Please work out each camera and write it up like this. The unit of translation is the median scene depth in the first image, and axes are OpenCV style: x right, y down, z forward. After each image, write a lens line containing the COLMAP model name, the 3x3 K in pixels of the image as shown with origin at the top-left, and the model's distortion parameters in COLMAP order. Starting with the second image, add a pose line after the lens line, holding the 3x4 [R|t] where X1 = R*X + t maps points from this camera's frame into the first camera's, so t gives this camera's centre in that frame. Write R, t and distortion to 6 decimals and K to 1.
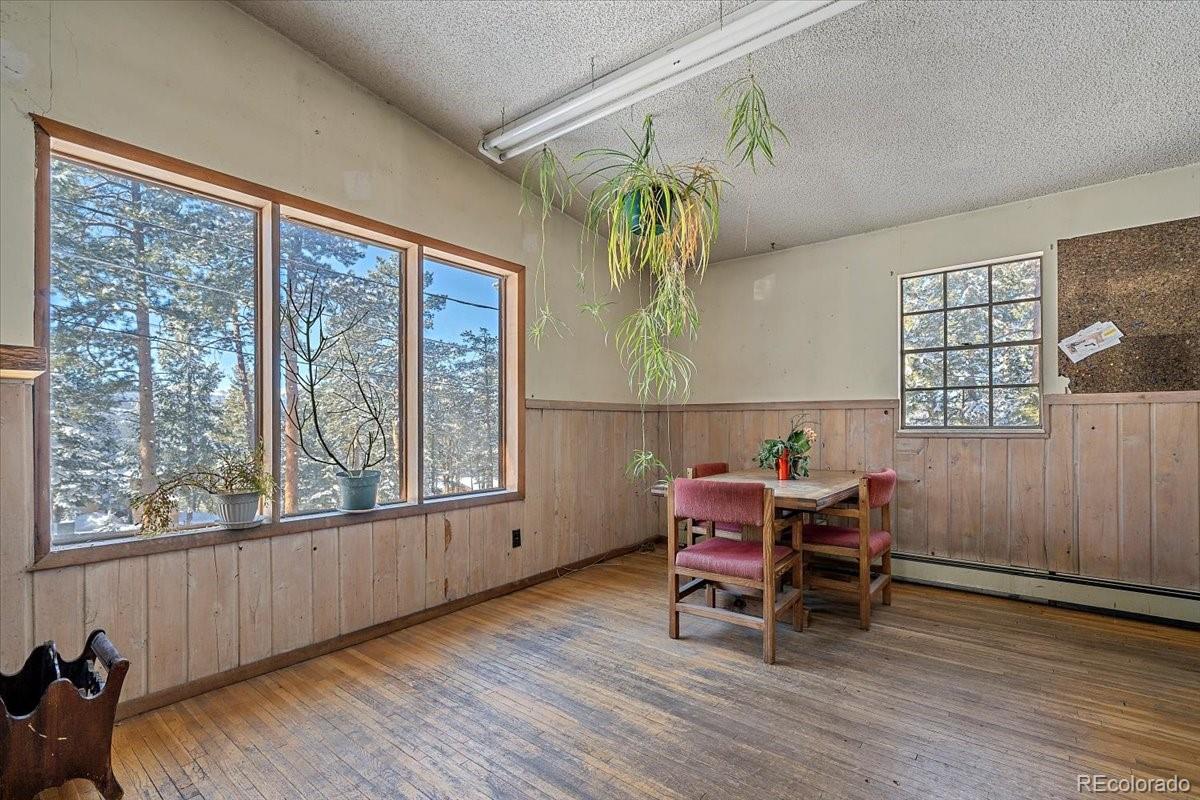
lens RADIAL K [[535.4, 0, 582.3], [0, 535.4, 418.9], [0, 0, 1]] dist [-0.003048, -0.000379]
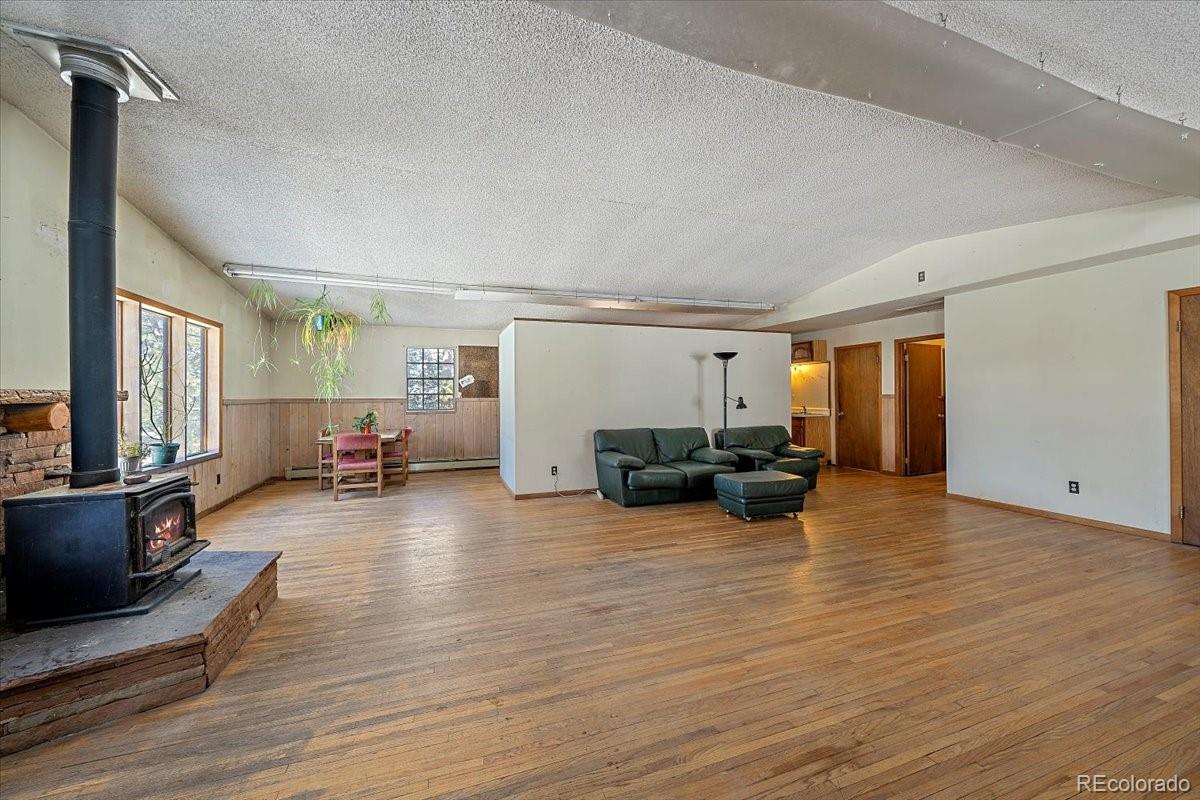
lens RADIAL K [[442.0, 0, 595.2], [0, 442.0, 400.8], [0, 0, 1]] dist [-0.002317, -0.000229]
pose [[0.505948, -0.007671, 0.862530, -0.849593], [-0.004487, 0.999924, 0.011525, -0.063704], [-0.862552, -0.009701, 0.505875, -0.905514]]
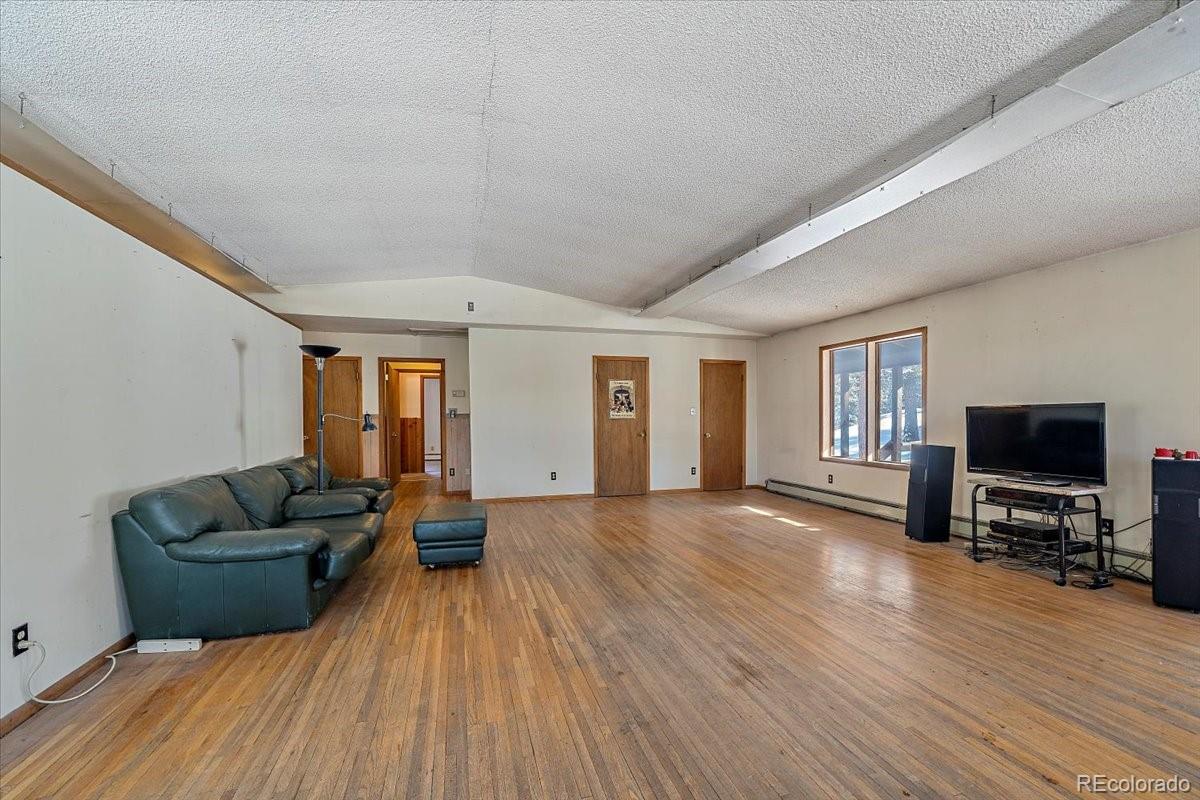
lens RADIAL K [[482.4, 0, 593.7], [0, 482.4, 421.3], [0, 0, 1]] dist [-0.002006, -0.000205]
pose [[-0.829313, 0.002072, 0.558780, -0.340076], [0.000573, 0.999996, -0.002858, -0.035725], [-0.558784, -0.002050, -0.829311, 0.254546]]
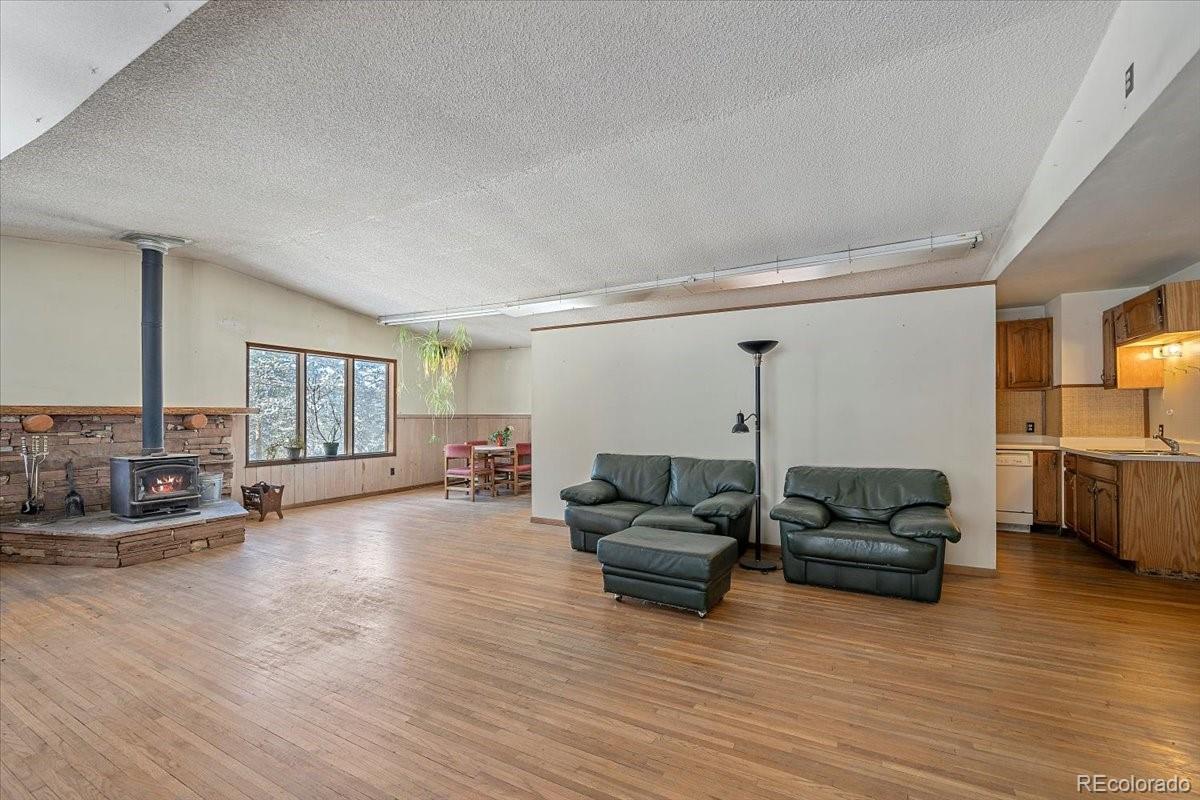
lens RADIAL K [[509.0, 0, 585.9], [0, 509.0, 415.5], [0, 0, 1]] dist [0.000934, -0.000469]
pose [[0.981609, 0.004840, 0.190842, 0.342345], [-0.006255, 0.999957, 0.006814, -0.061776], [-0.190801, -0.007883, 0.981597, -1.658677]]
